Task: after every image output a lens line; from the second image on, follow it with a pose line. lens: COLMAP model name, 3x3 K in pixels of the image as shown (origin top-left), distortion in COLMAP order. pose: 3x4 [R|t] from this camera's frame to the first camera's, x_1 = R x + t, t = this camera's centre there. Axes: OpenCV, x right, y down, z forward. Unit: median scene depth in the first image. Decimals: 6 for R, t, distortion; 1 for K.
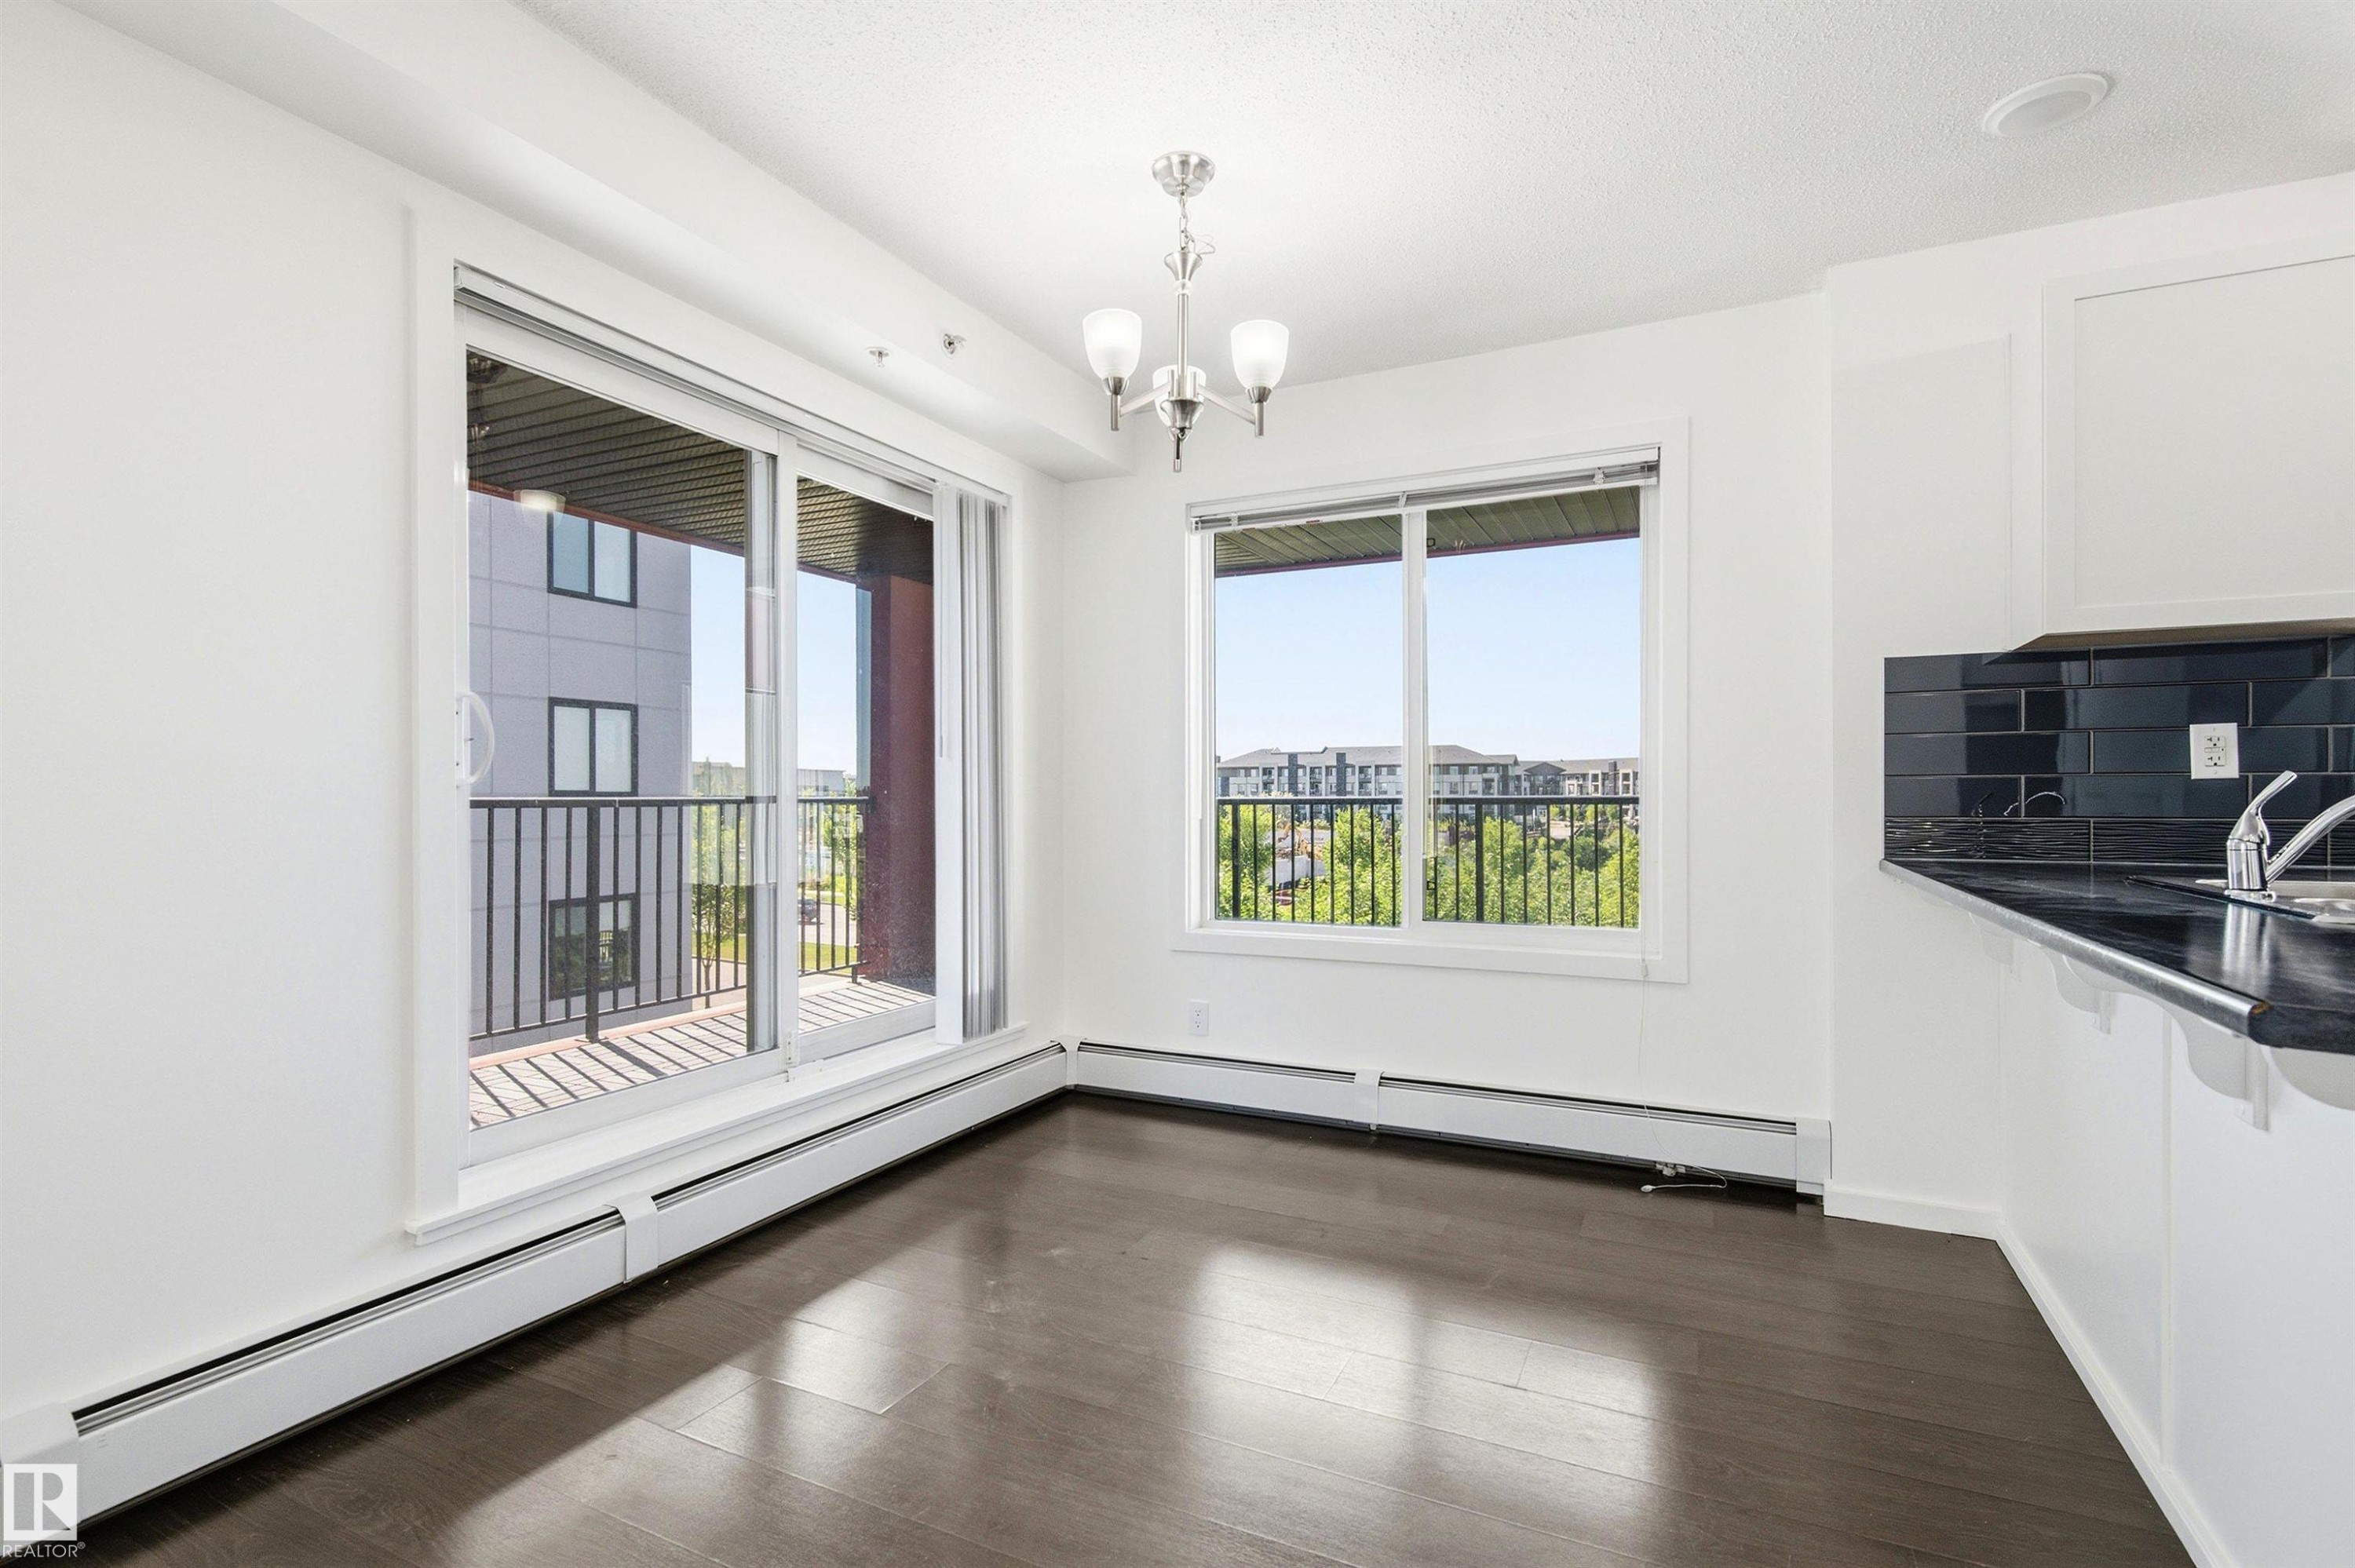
lens RADIAL K [[1097.0, 0, 1205.0], [0, 1097.0, 793.9], [0, 0, 1]] dist [0.012152, 0.000181]
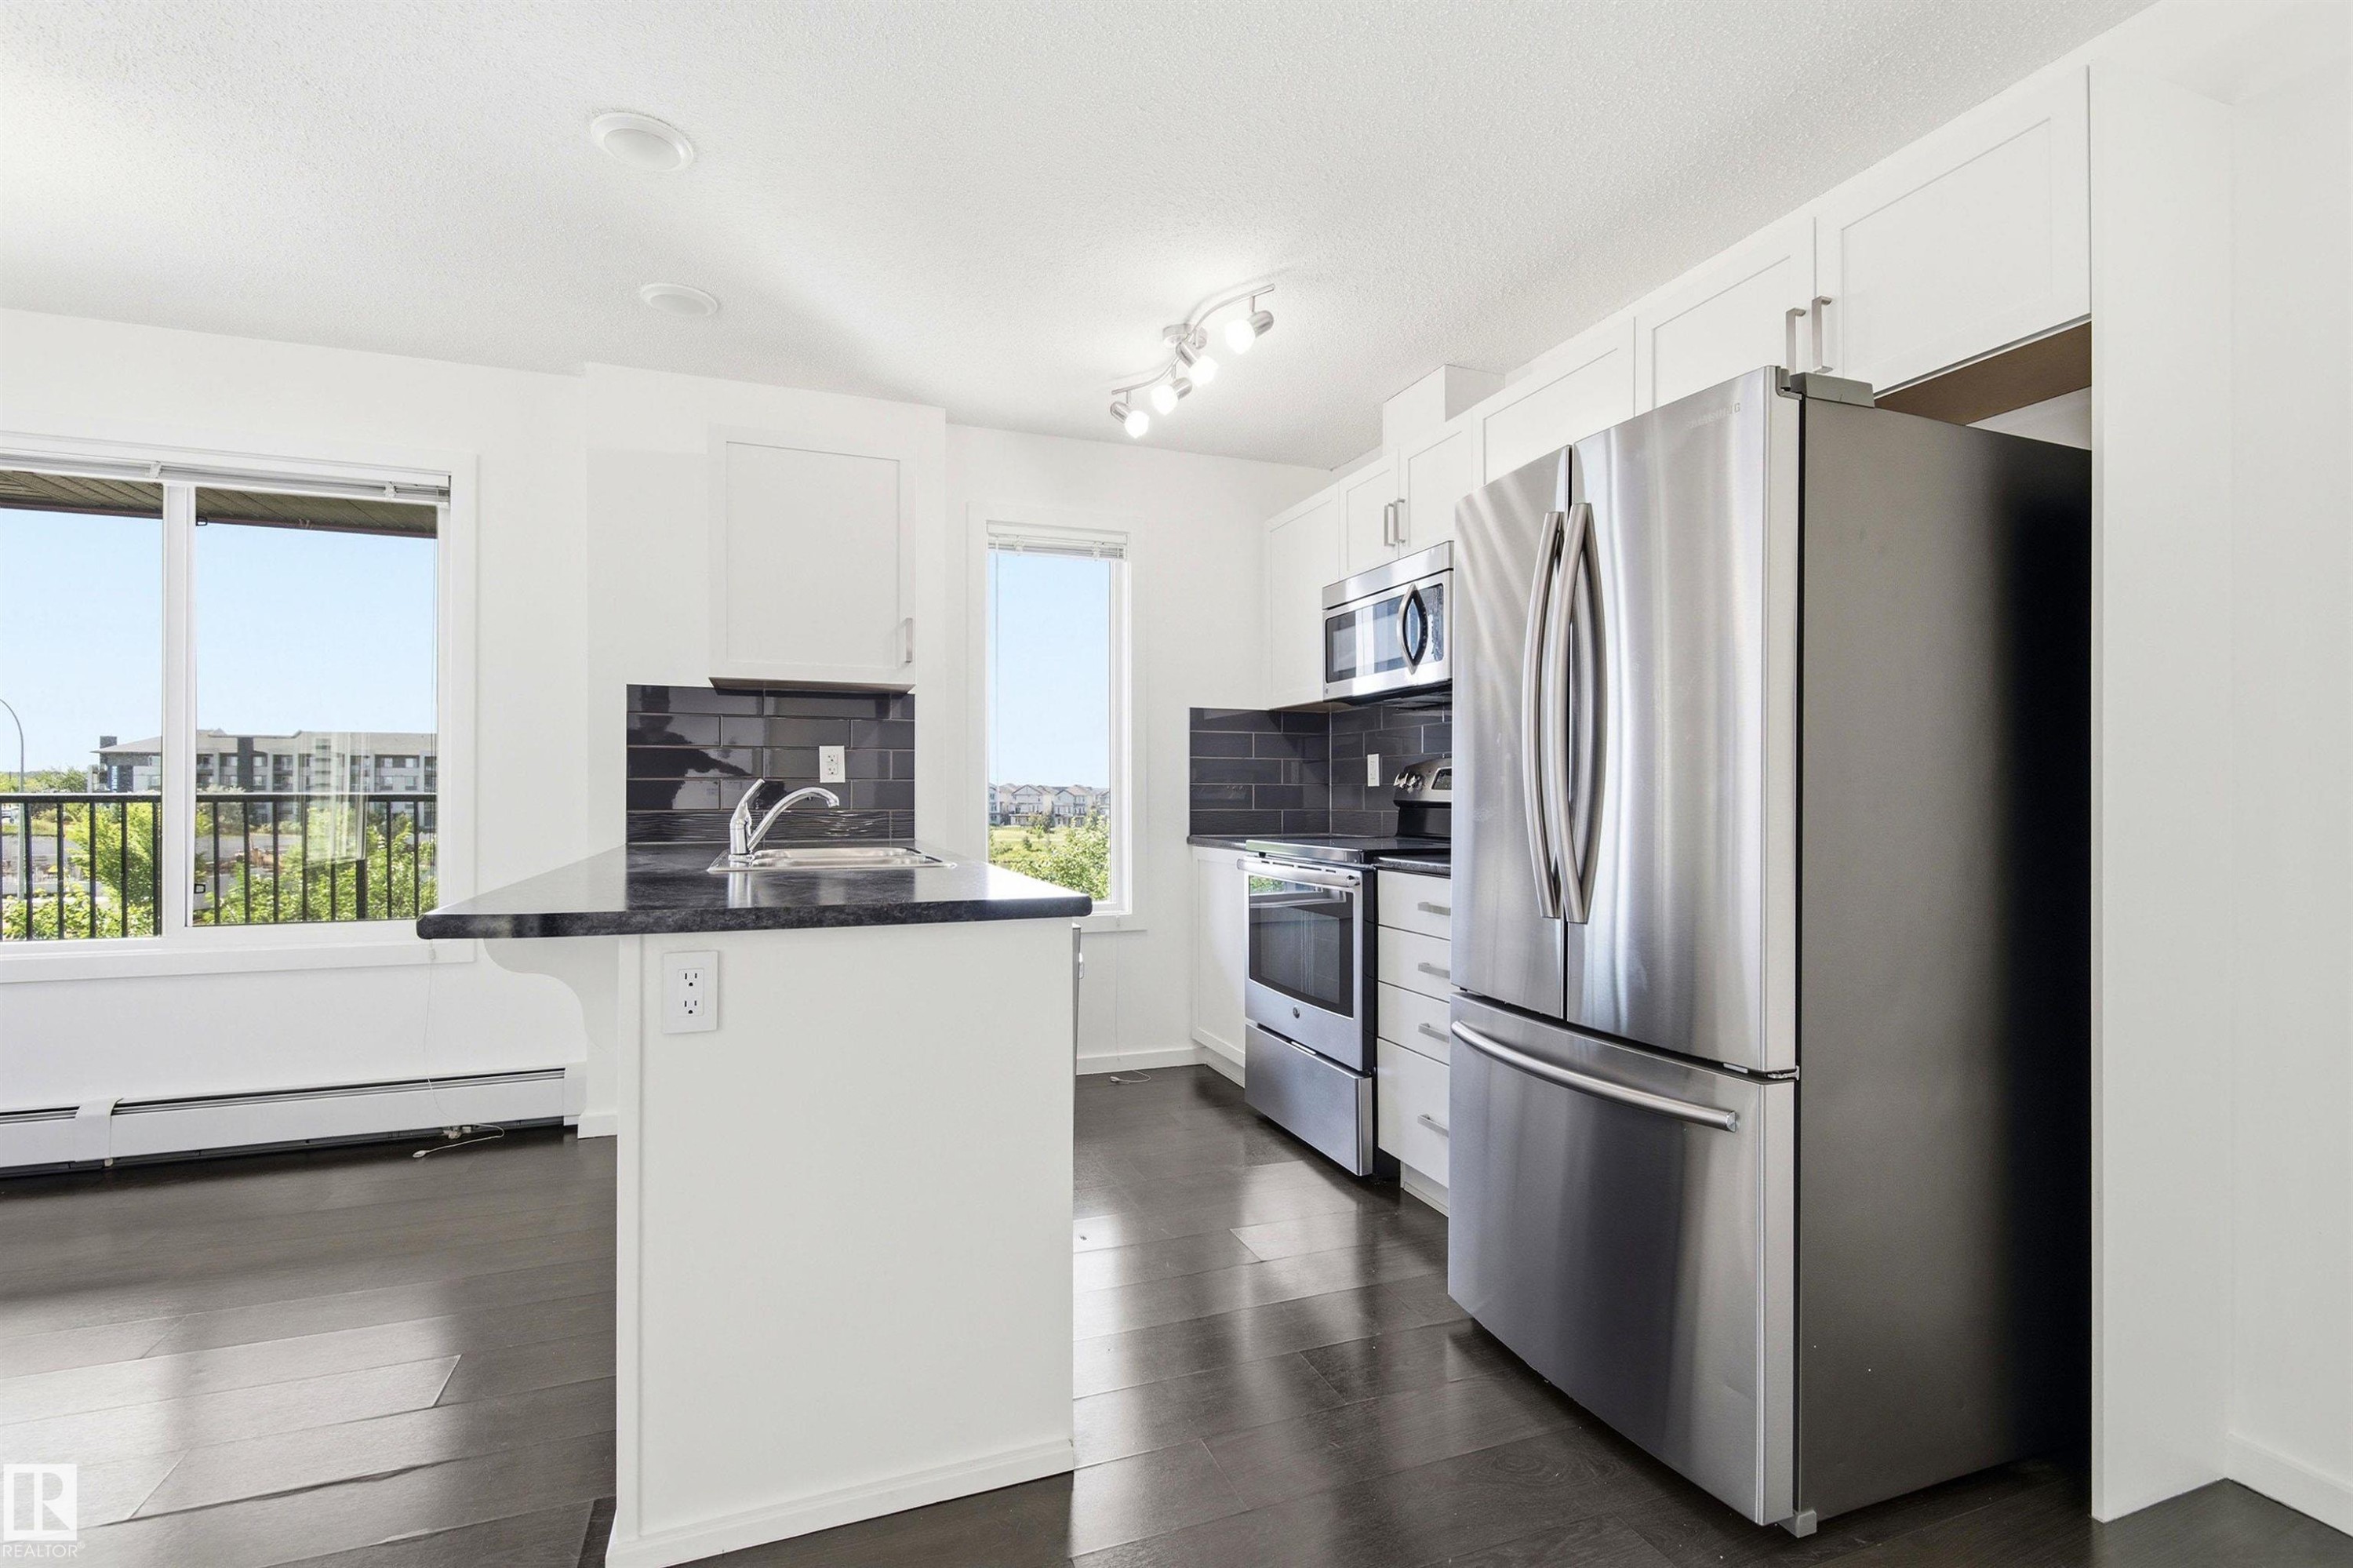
lens RADIAL K [[1068.5, 0, 1188.8], [0, 1068.5, 790.1], [0, 0, 1]] dist [-0.002673, -0.000304]
pose [[0.692230, 0.003753, 0.721667, 0.157668], [-0.003181, 0.999993, -0.002150, -0.002045], [-0.721670, -0.000807, 0.692237, -0.270460]]
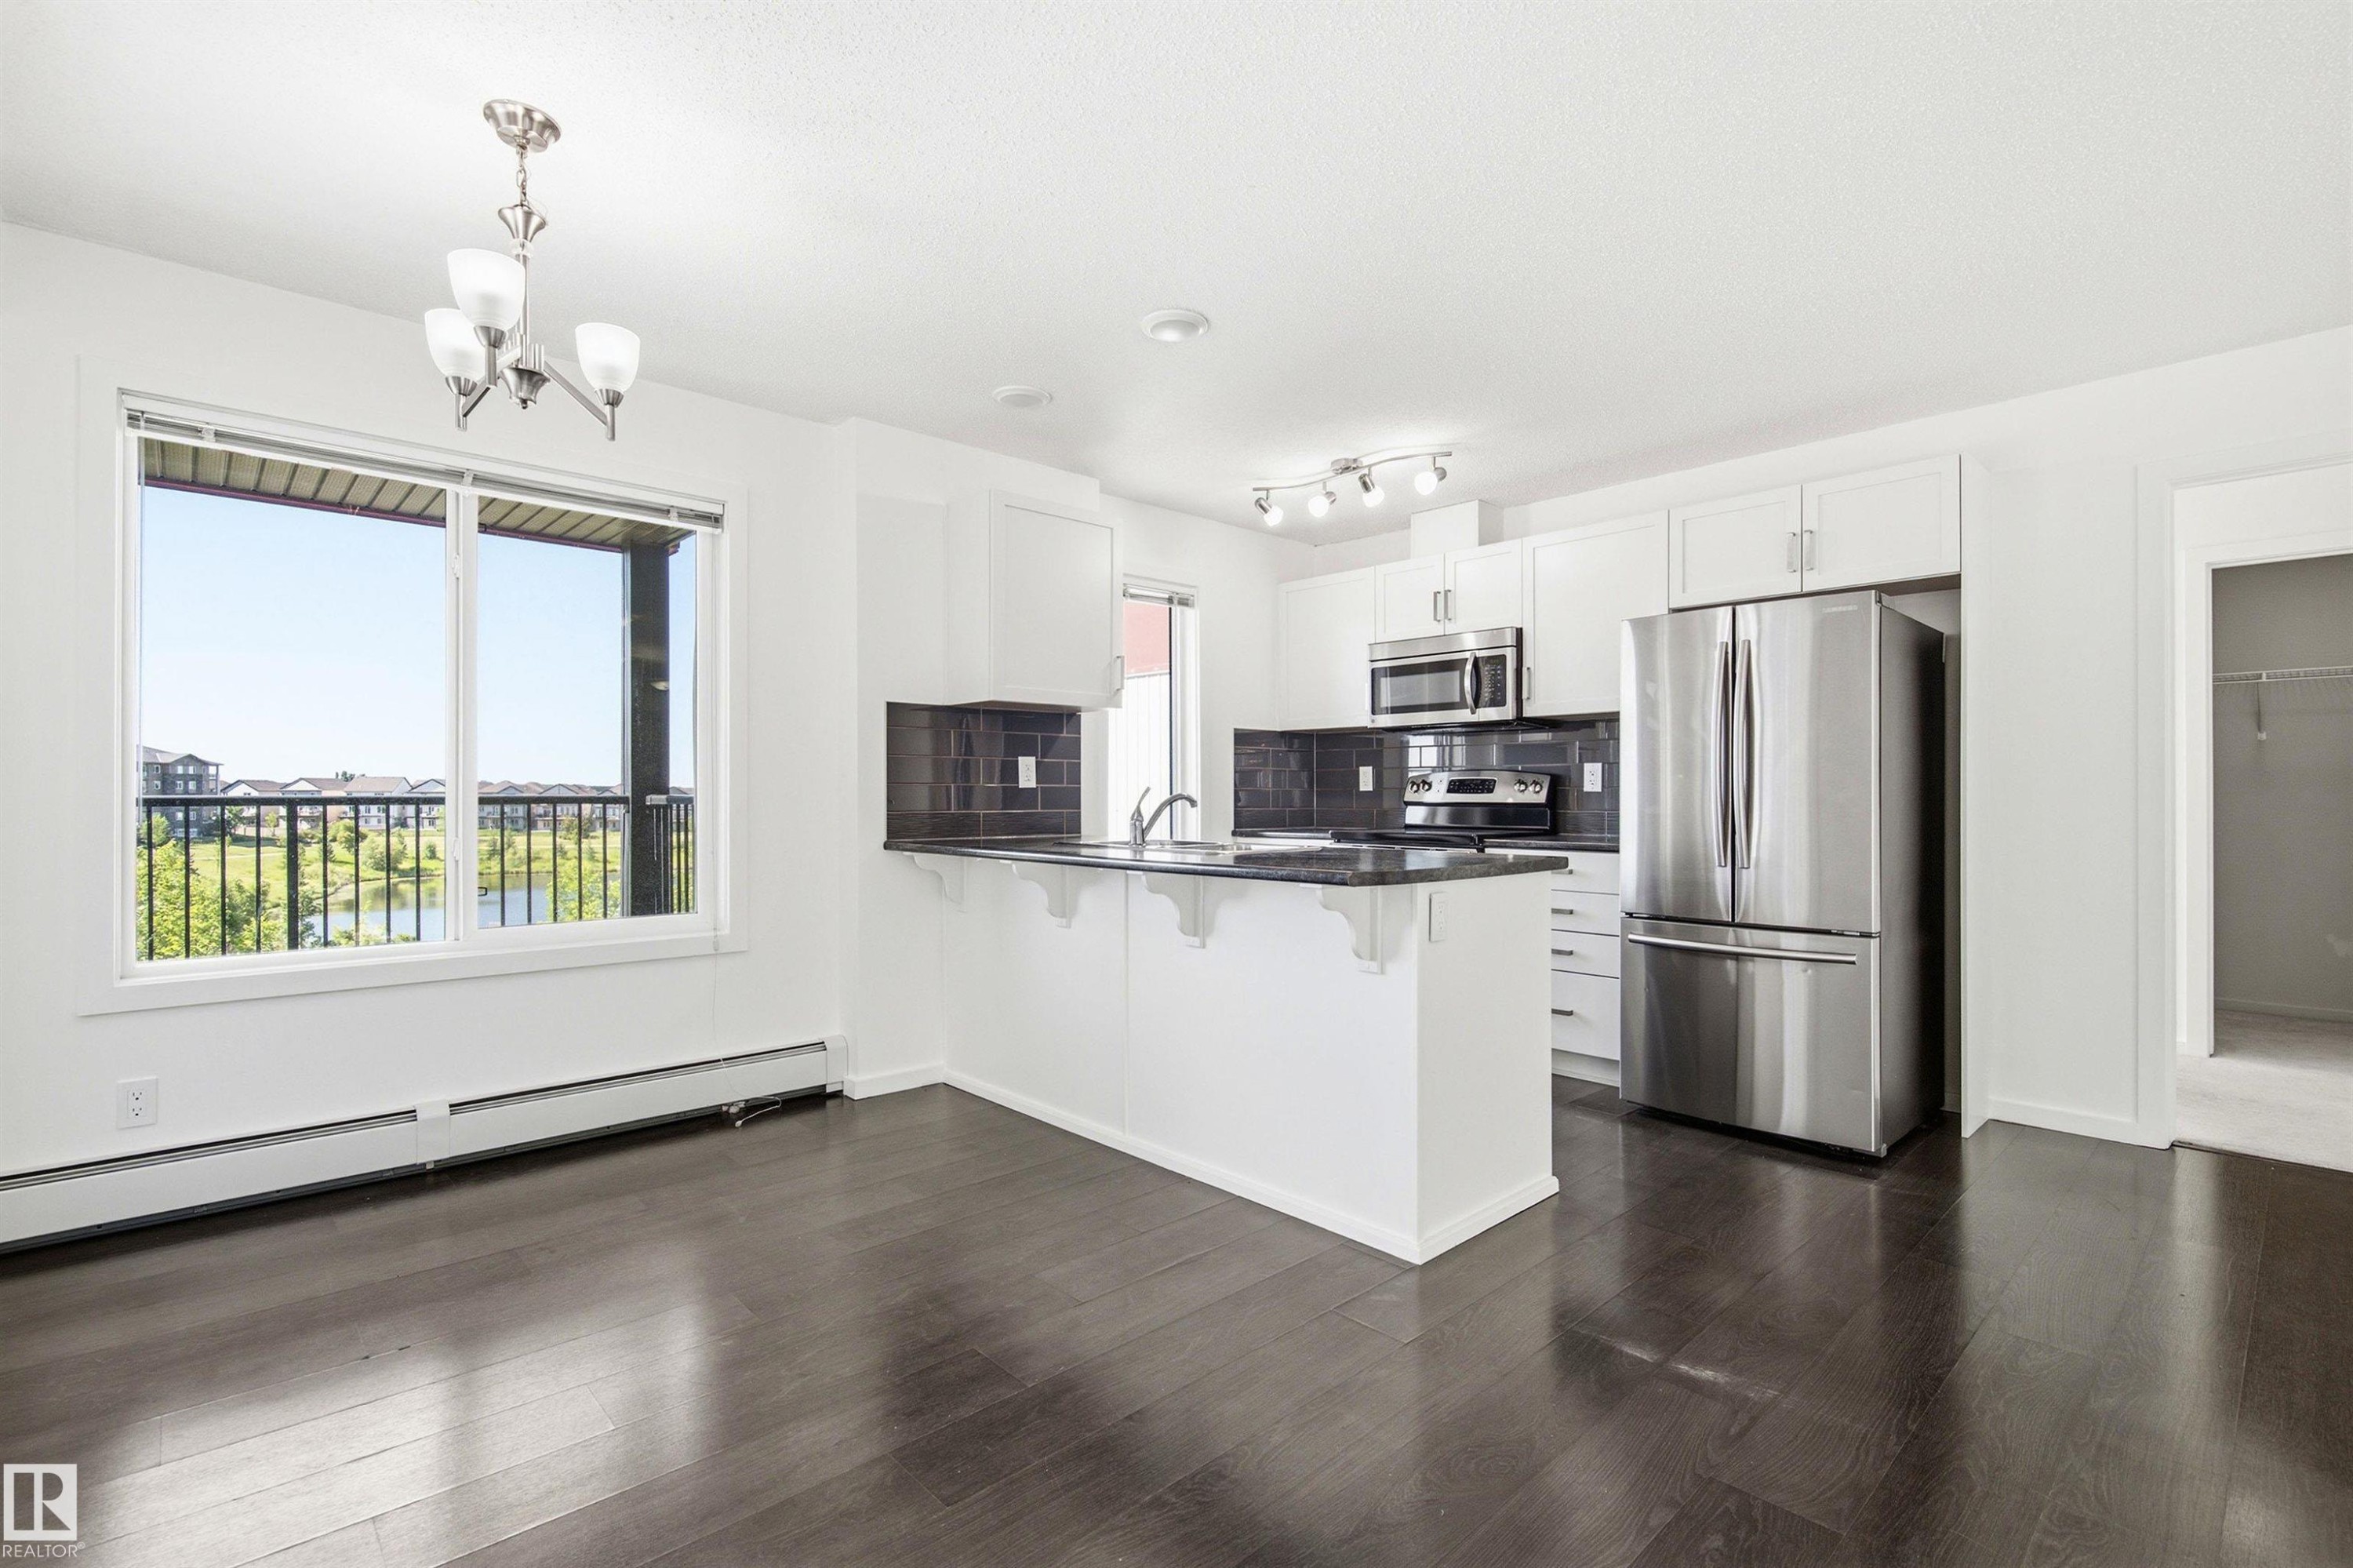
lens RADIAL K [[1071.6, 0, 1176.5], [0, 1071.6, 784.0], [0, 0, 1]] dist [0.009394, 0.000259]
pose [[0.366361, 0.010309, 0.930416, -0.494680], [-0.003386, 0.999947, -0.009747, -0.002151], [-0.930467, 0.000421, 0.366376, 0.119884]]
